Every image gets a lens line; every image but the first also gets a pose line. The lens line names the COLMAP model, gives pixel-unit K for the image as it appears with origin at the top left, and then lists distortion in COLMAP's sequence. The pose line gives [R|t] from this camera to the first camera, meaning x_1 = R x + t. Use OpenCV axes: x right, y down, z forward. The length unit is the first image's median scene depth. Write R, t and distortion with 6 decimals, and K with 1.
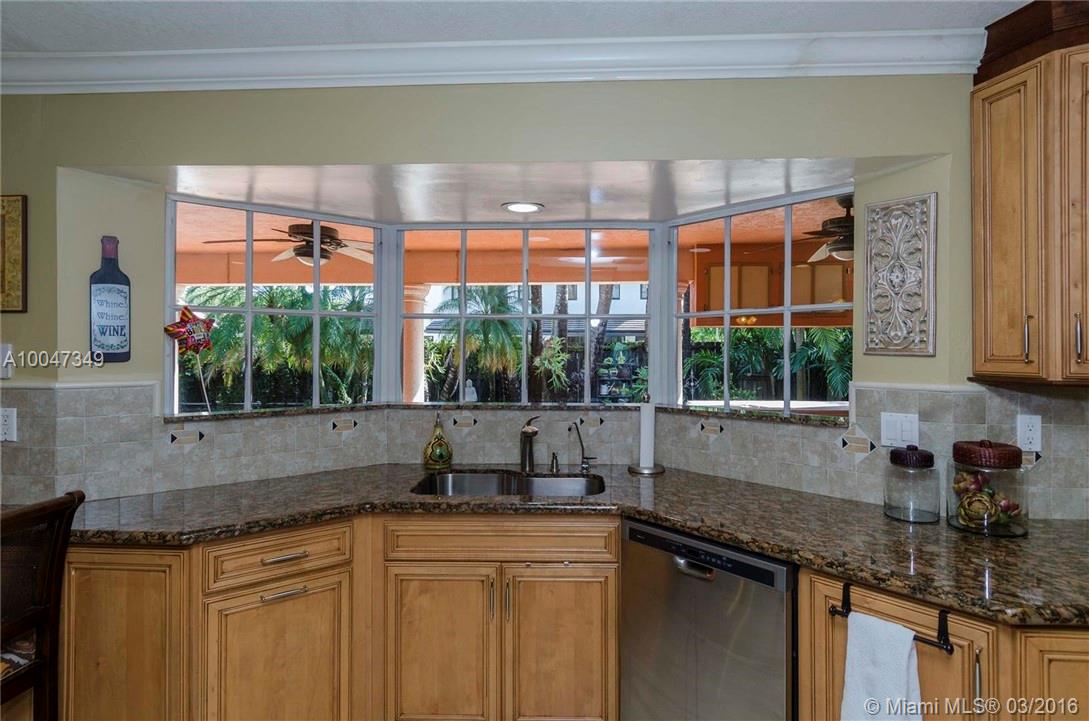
lens RADIAL K [[575.9, 0, 544.1], [0, 575.9, 348.7], [0, 0, 1]] dist [0.004232, -0.000088]
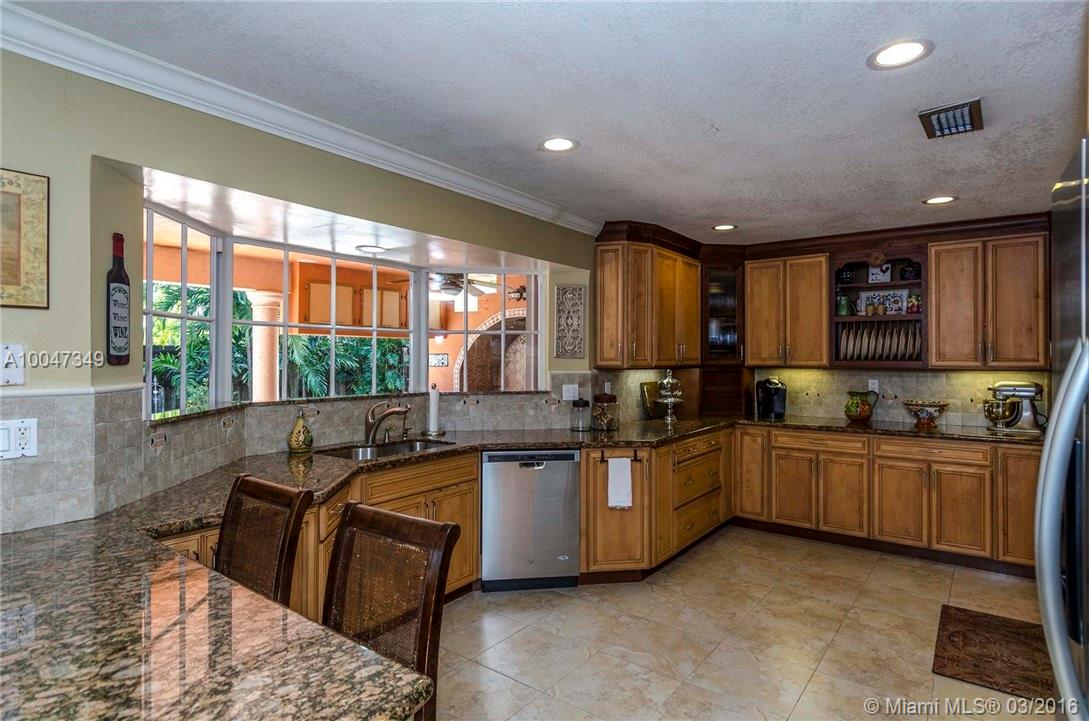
lens RADIAL K [[580.2, 0, 544.5], [0, 580.2, 360.5], [0, 0, 1]] dist [0.000815, -0.000320]
pose [[0.558746, -0.003503, 0.829331, -1.201728], [-0.006518, 0.999942, 0.008615, 0.002829], [-0.829313, -0.010219, 0.558691, -0.128553]]
